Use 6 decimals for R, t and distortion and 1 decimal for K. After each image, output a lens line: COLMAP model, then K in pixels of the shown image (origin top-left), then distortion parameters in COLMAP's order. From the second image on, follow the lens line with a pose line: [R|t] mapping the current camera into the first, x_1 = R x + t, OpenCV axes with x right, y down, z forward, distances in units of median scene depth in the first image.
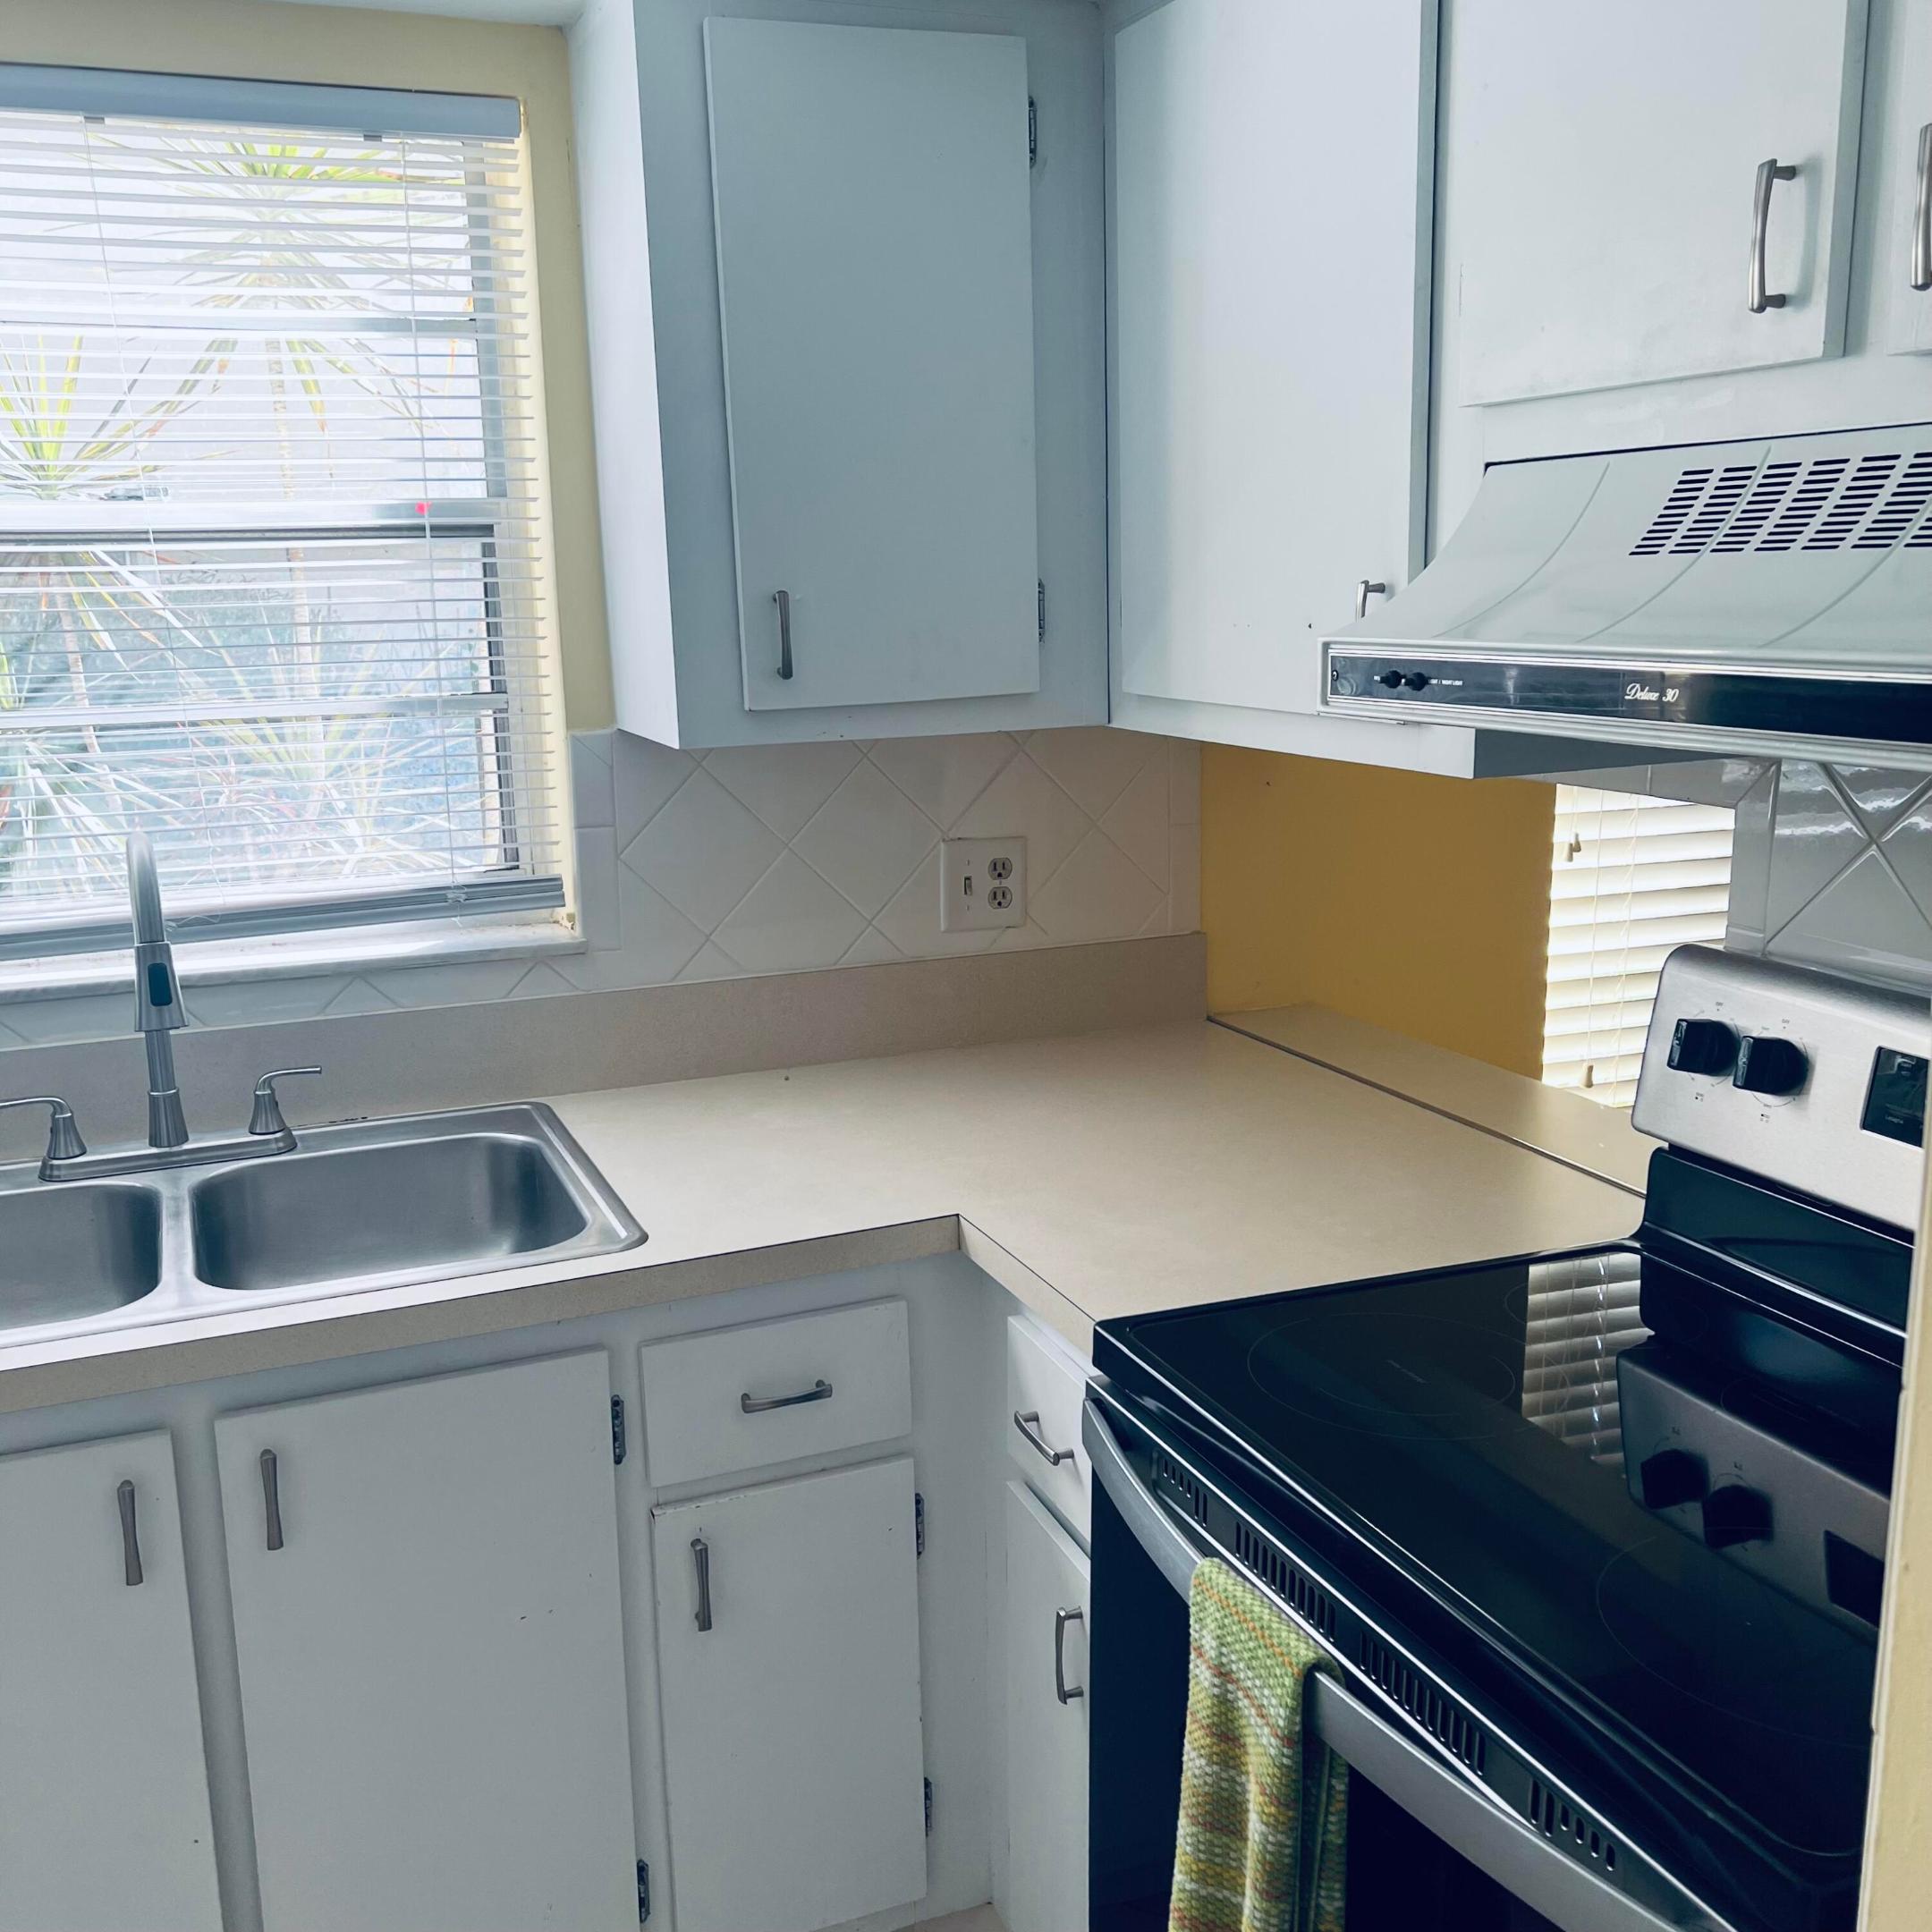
lens RADIAL K [[1913.5, 0, 966.4], [0, 1913.5, 986.4], [0, 0, 1]] dist [0.007031, -0.007731]
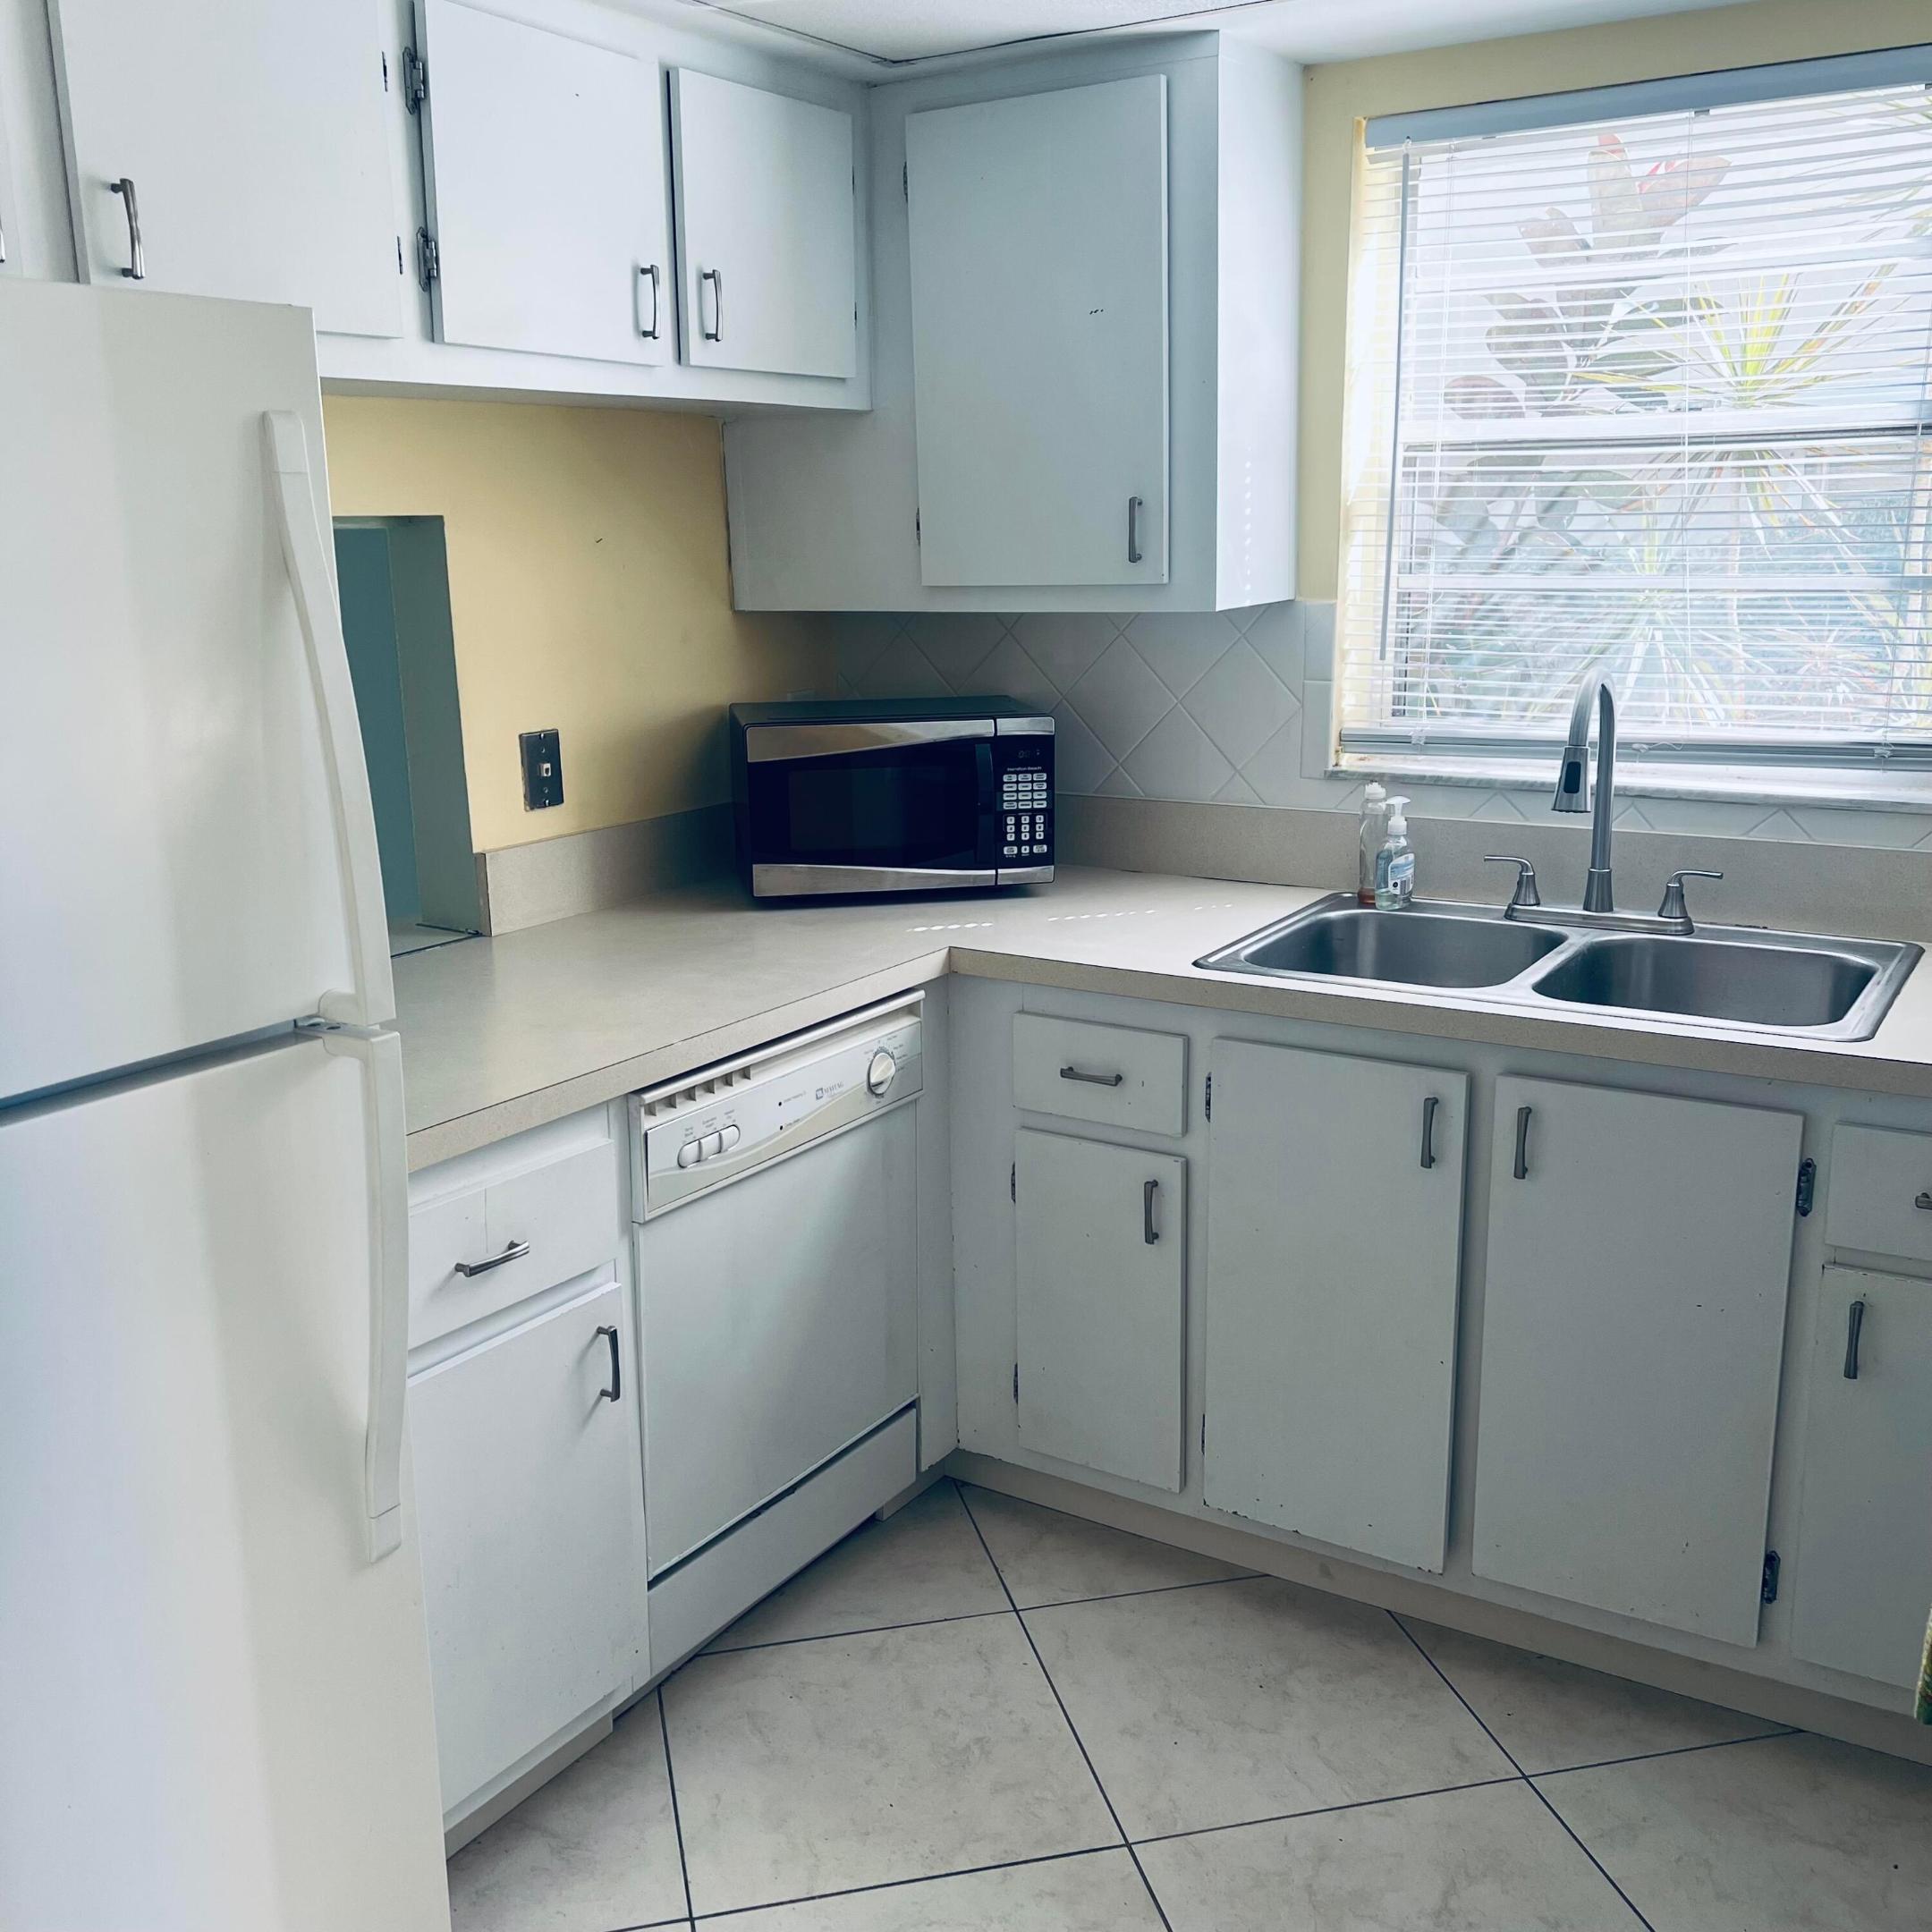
lens RADIAL K [[1913.5, 0, 966.4], [0, 1913.5, 986.4], [0, 0, 1]] dist [0.007031, -0.007731]
pose [[0.584168, 0.201680, -0.786176, 0.382692], [-0.163581, 0.978014, 0.129344, 0.035129], [0.794977, 0.053045, 0.604316, -0.136733]]
